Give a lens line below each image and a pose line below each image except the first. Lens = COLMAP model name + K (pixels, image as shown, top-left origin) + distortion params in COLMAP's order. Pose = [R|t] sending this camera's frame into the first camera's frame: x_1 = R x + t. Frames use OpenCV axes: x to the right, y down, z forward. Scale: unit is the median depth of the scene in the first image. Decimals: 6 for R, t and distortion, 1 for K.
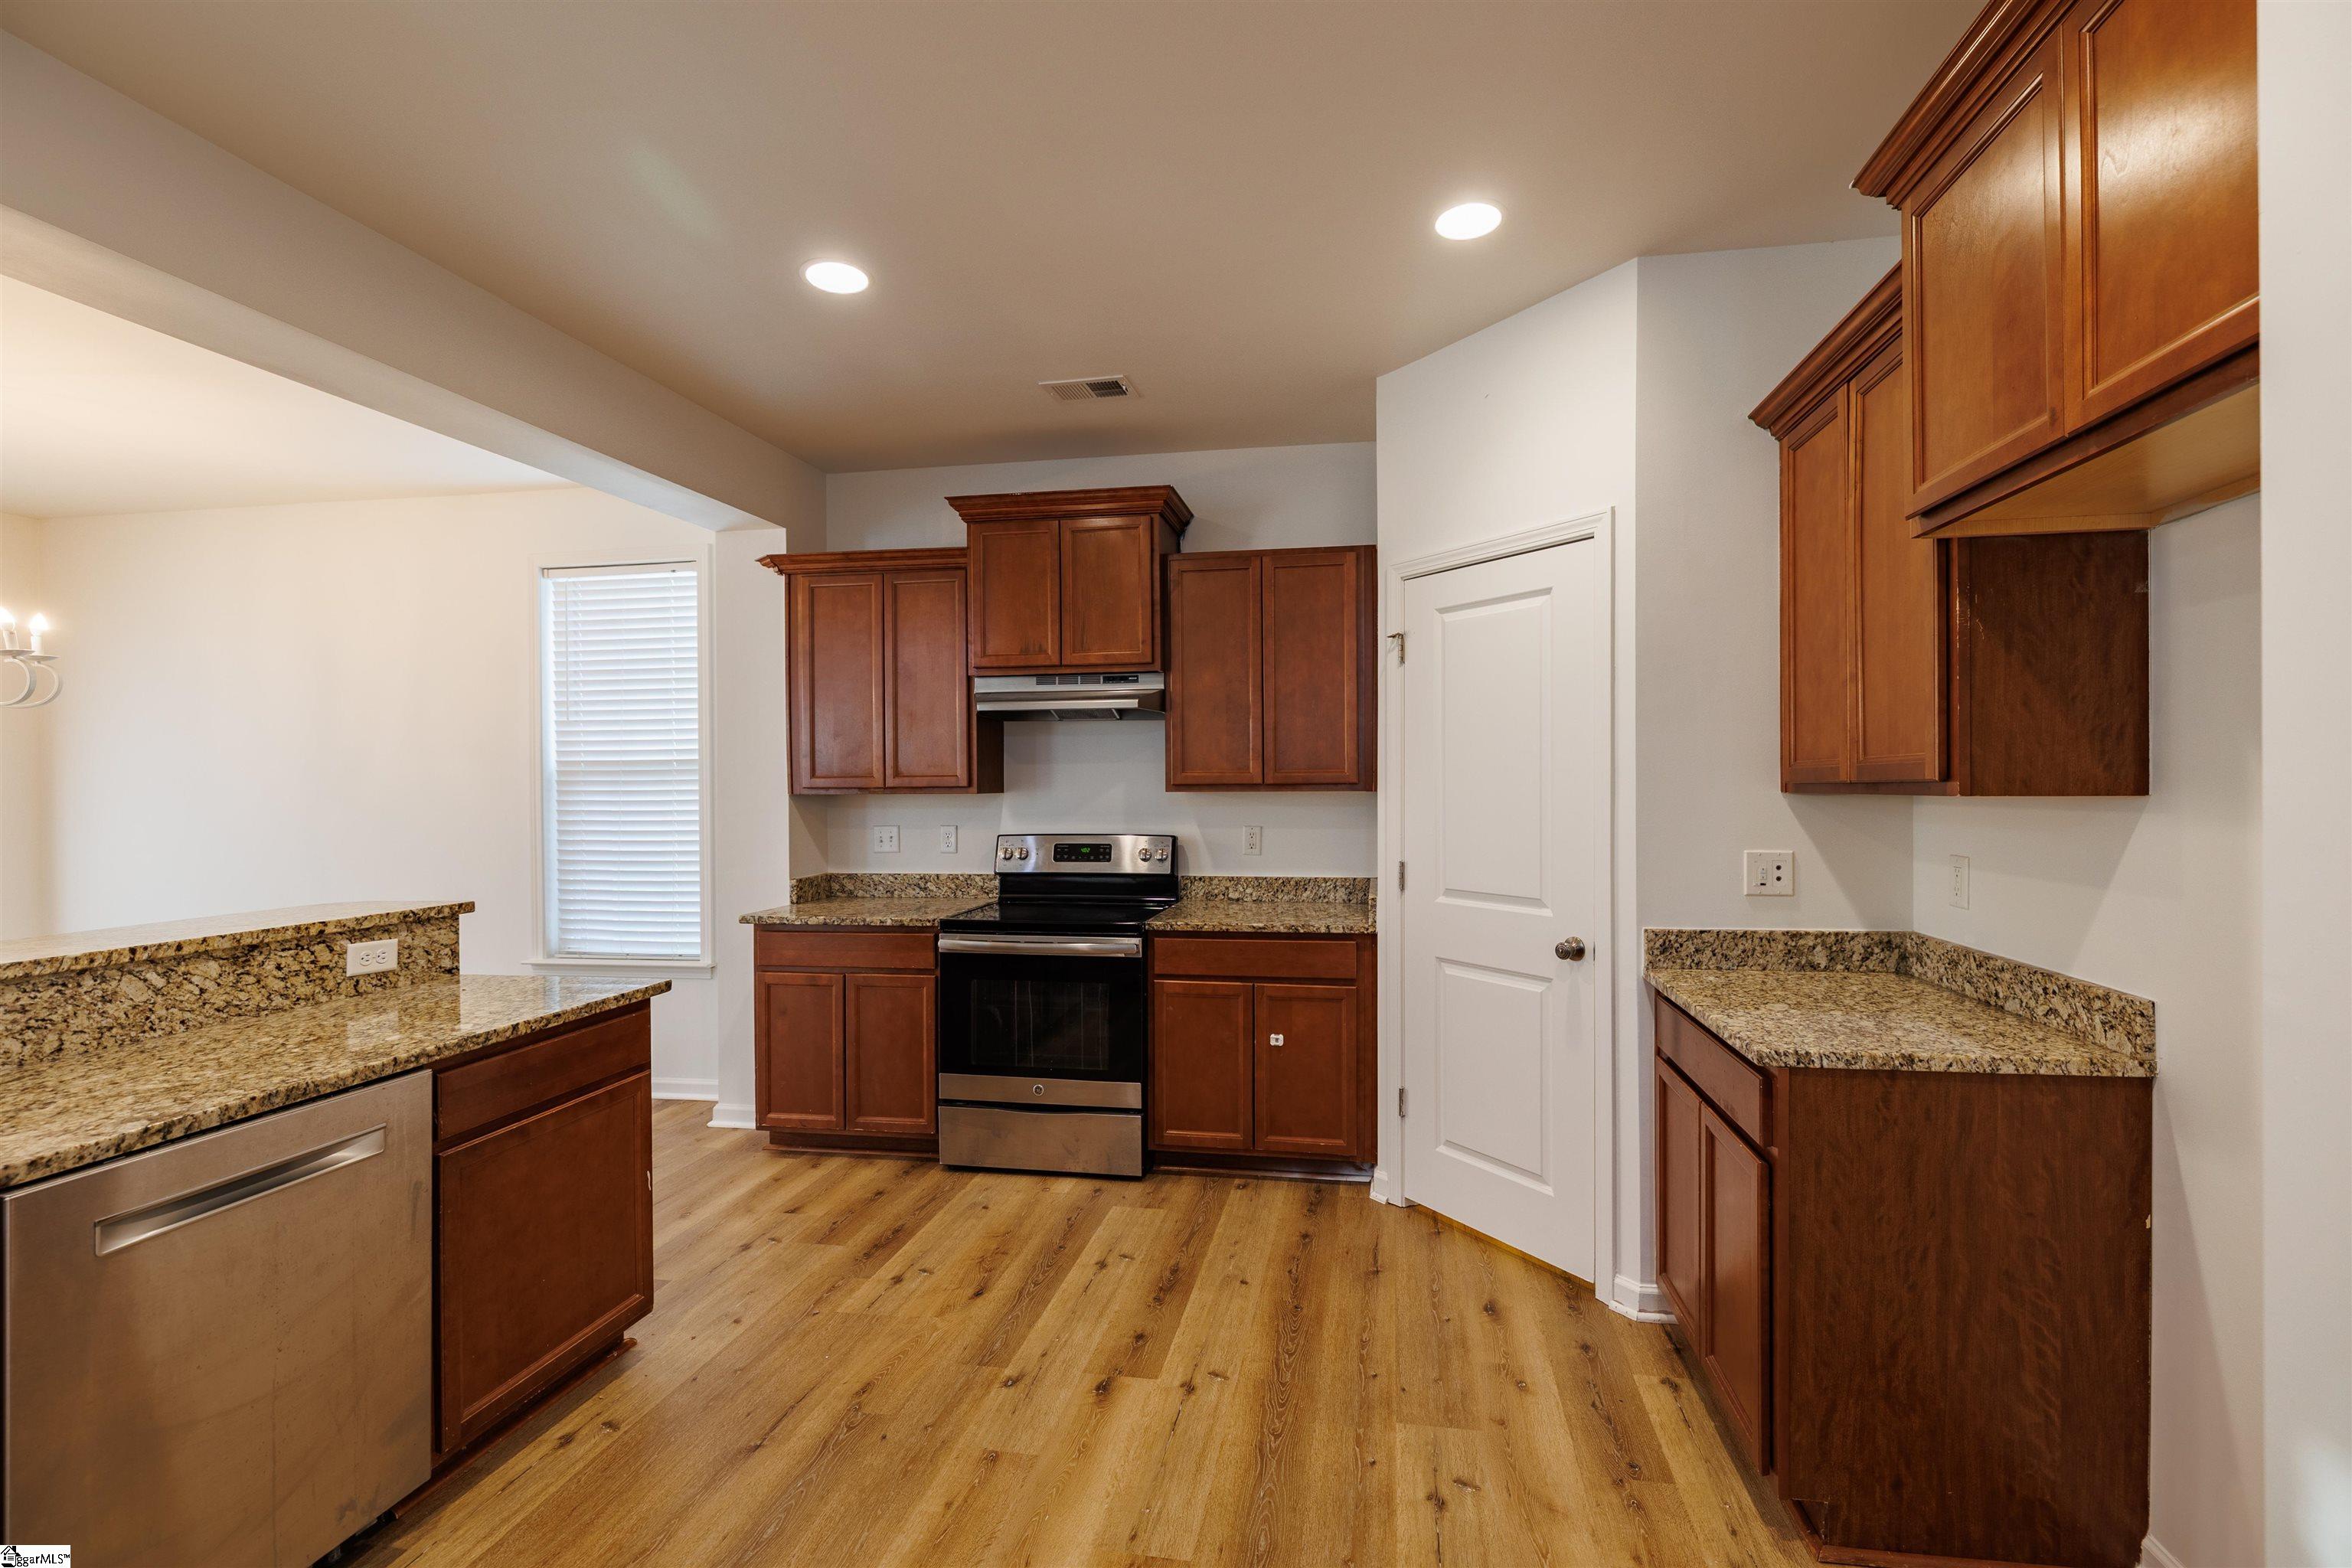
lens RADIAL K [[1024.4, 0, 1238.6], [0, 1024.4, 785.0], [0, 0, 1]] dist [-0.001163, 0.000109]
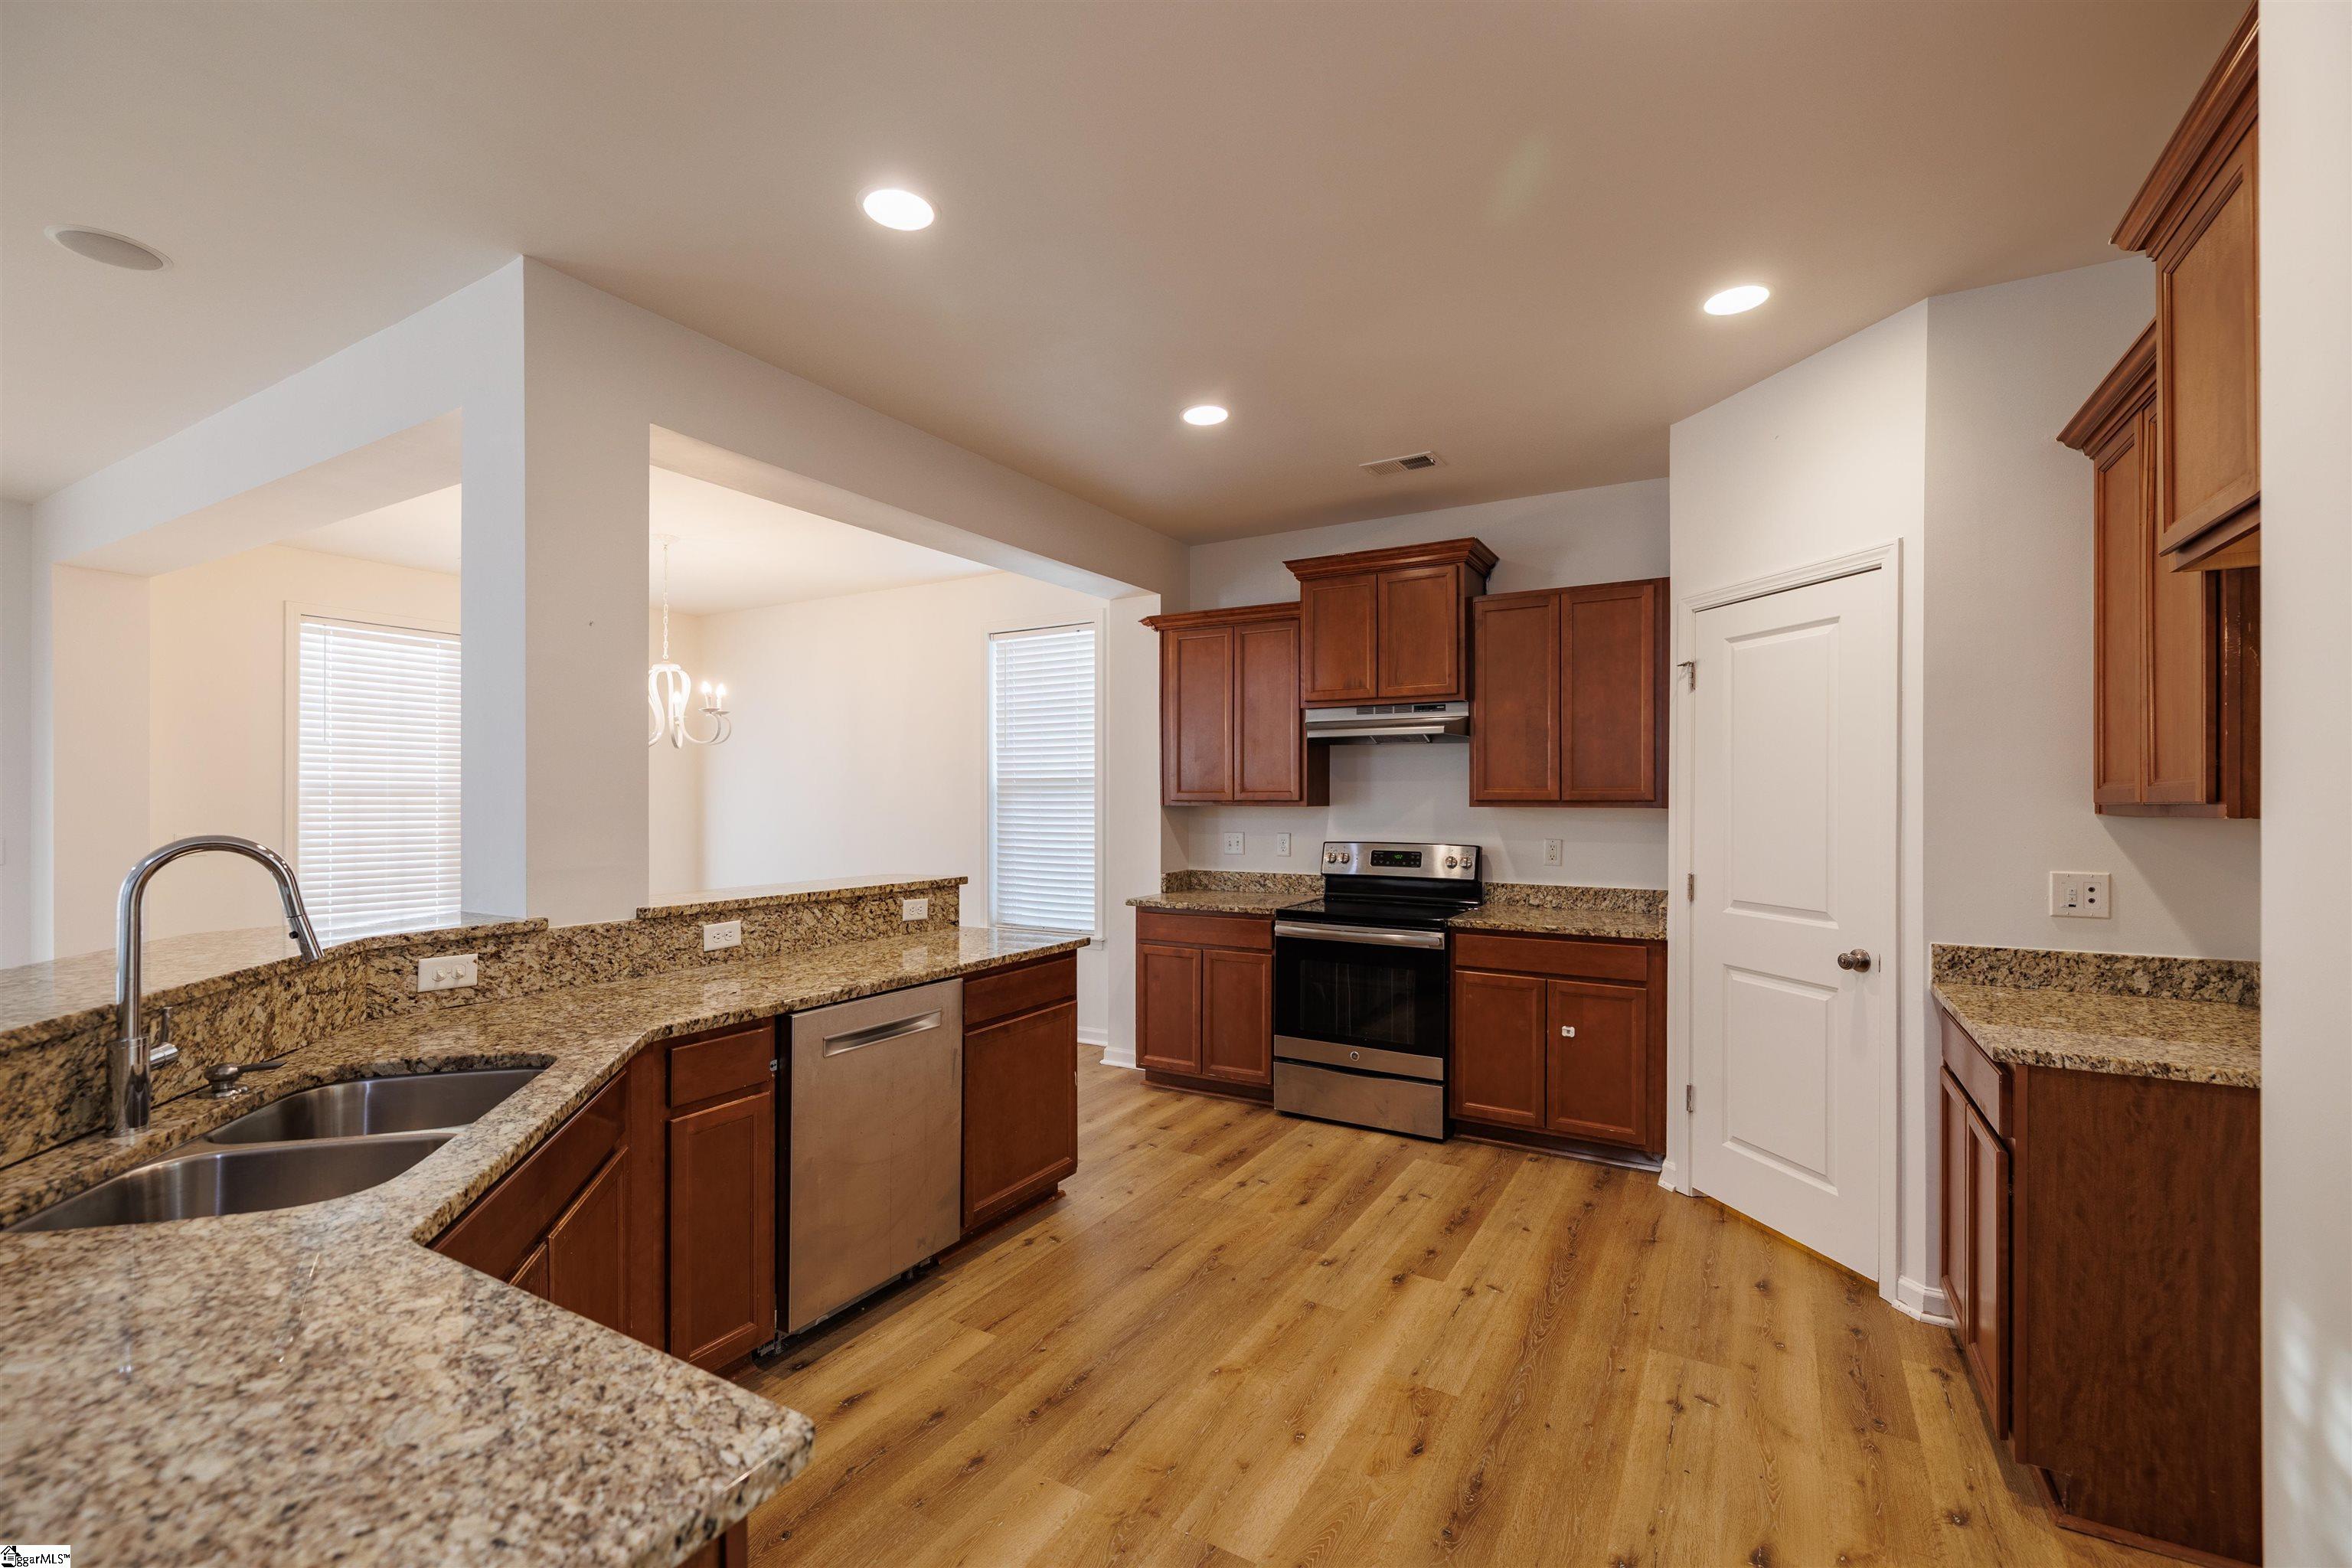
lens RADIAL K [[1010.5, 0, 1185.0], [0, 1010.5, 793.6], [0, 0, 1]] dist [-0.000207, -0.000494]
pose [[0.931025, 0.006535, -0.364897, 0.055828], [-0.008707, 0.999953, -0.004307, -0.000430], [0.364852, 0.007187, 0.931038, -0.197189]]
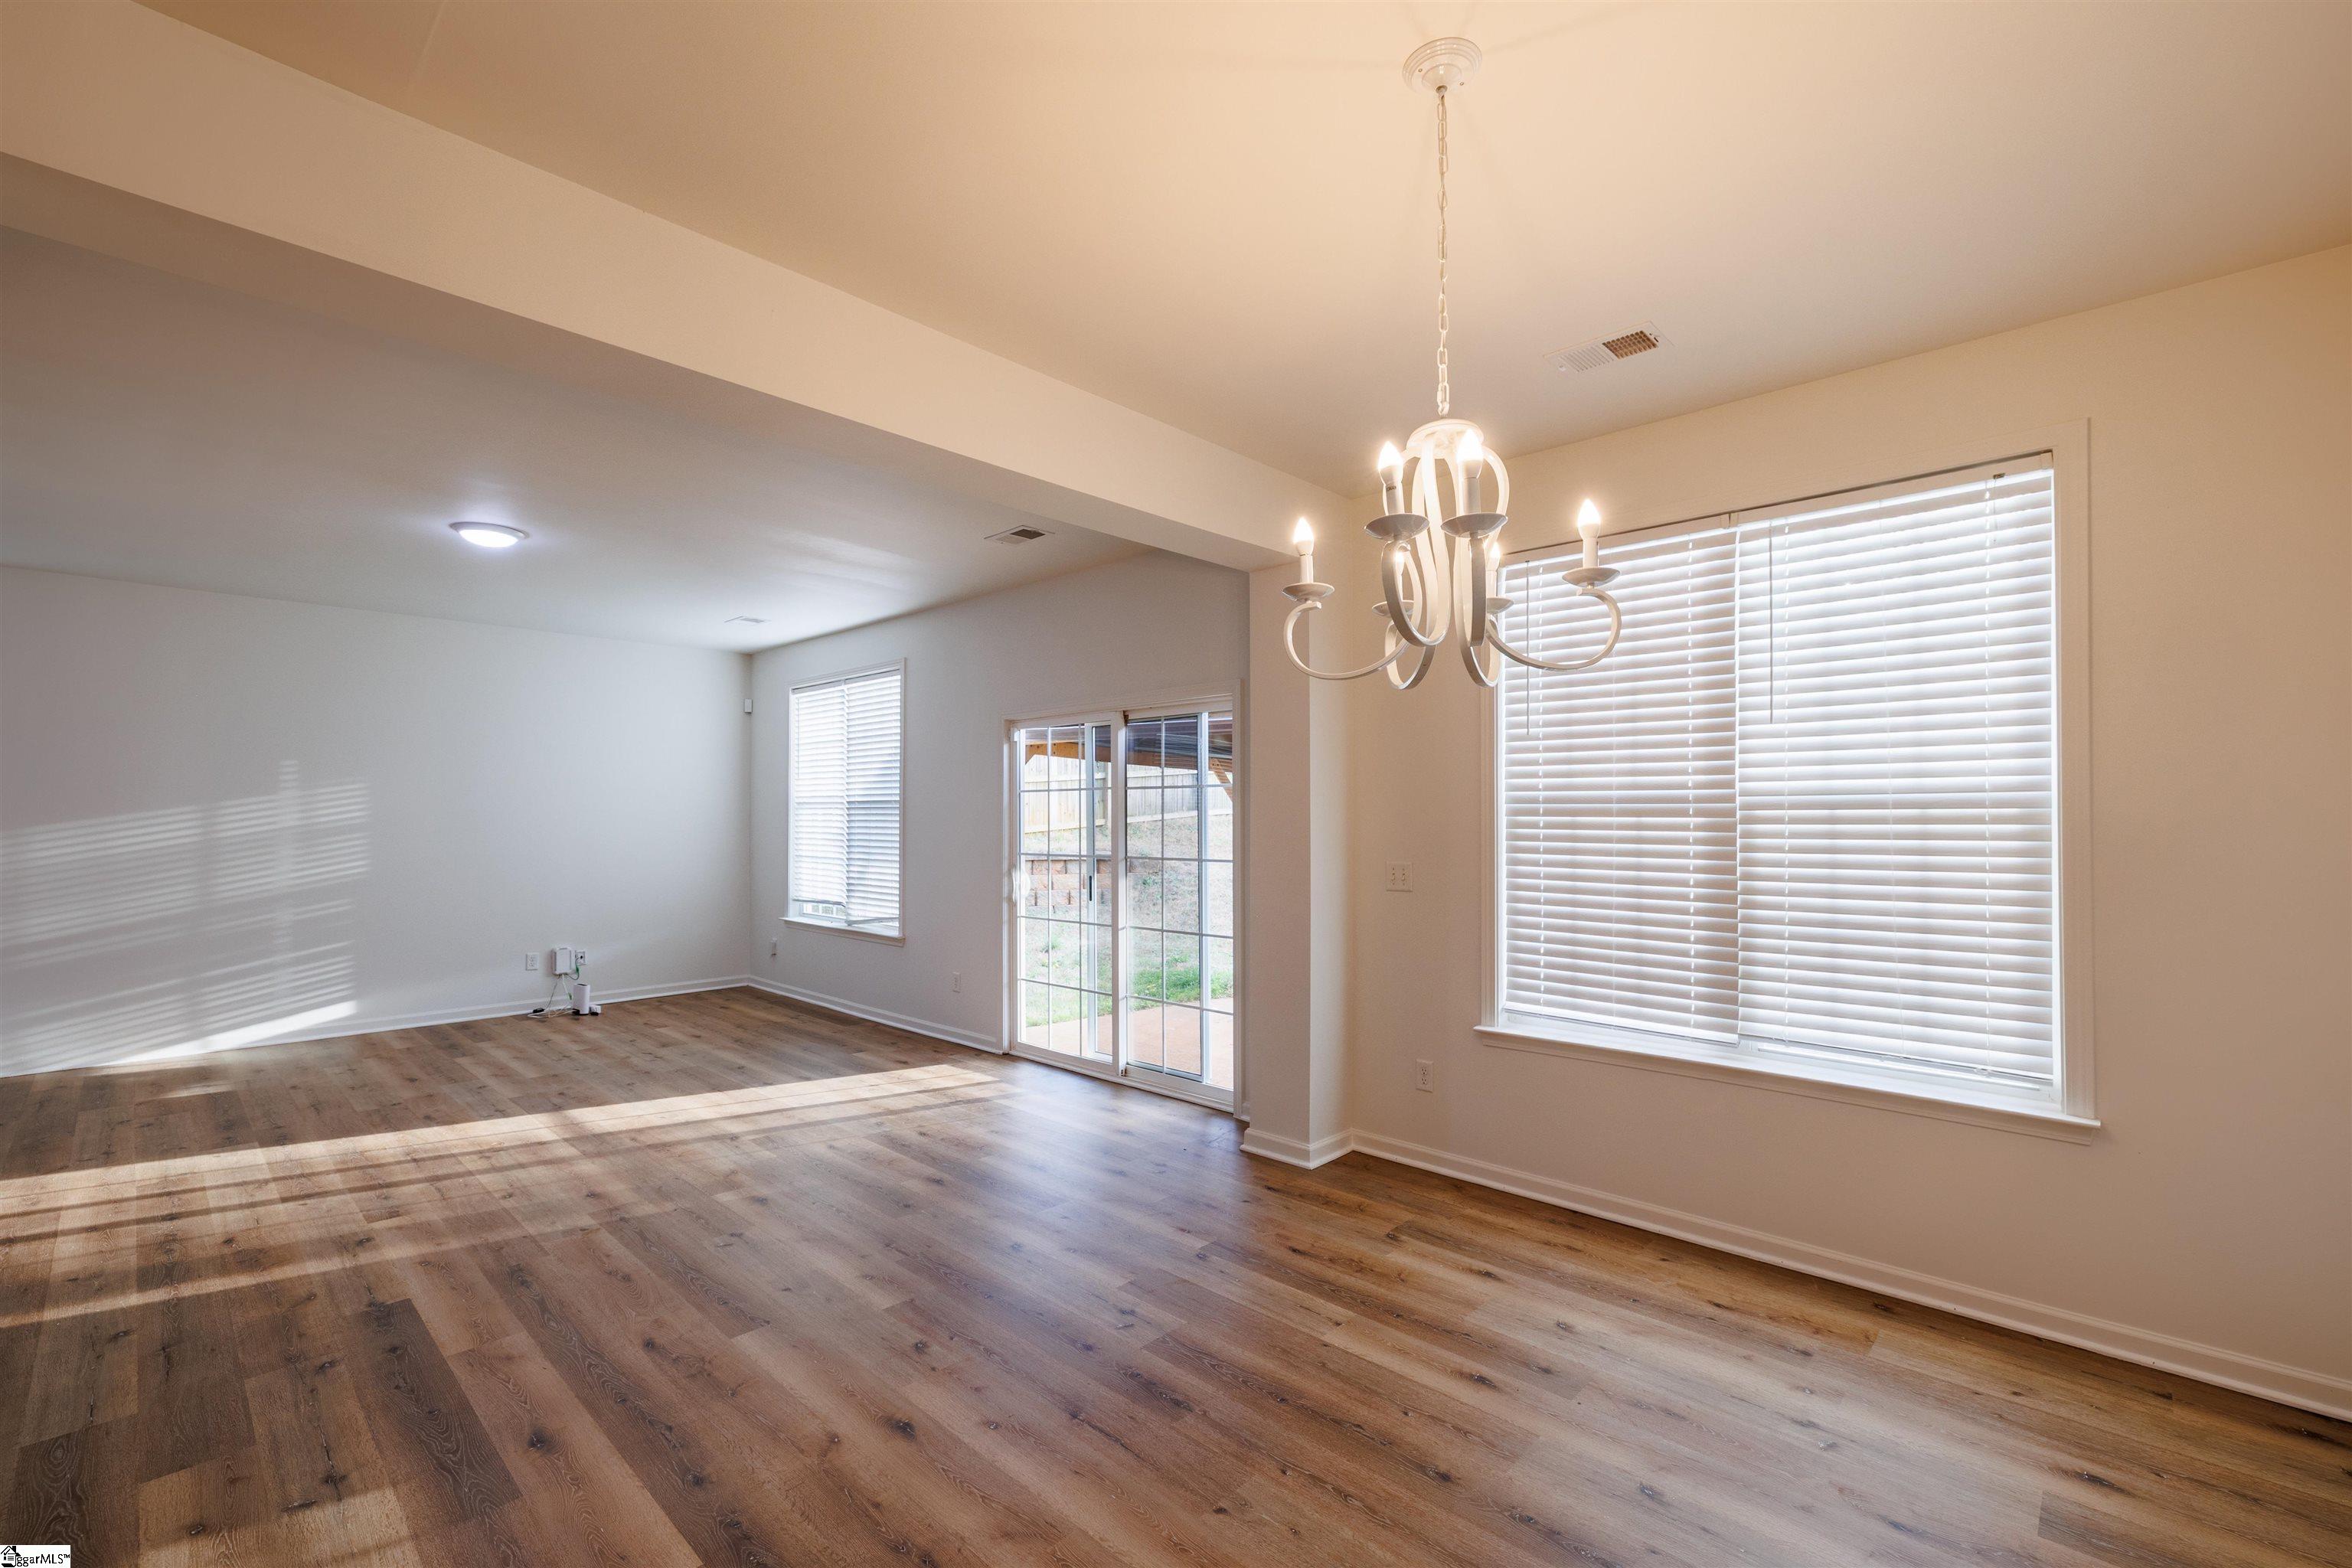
lens RADIAL K [[997.7, 0, 1179.5], [0, 997.7, 817.1], [0, 0, 1]] dist [-0.000739, -0.000282]
pose [[-0.565886, 0.008144, -0.824443, -0.833756], [0.001130, 0.999958, 0.009102, 0.000507], [0.824483, 0.004219, -0.565872, 1.285077]]
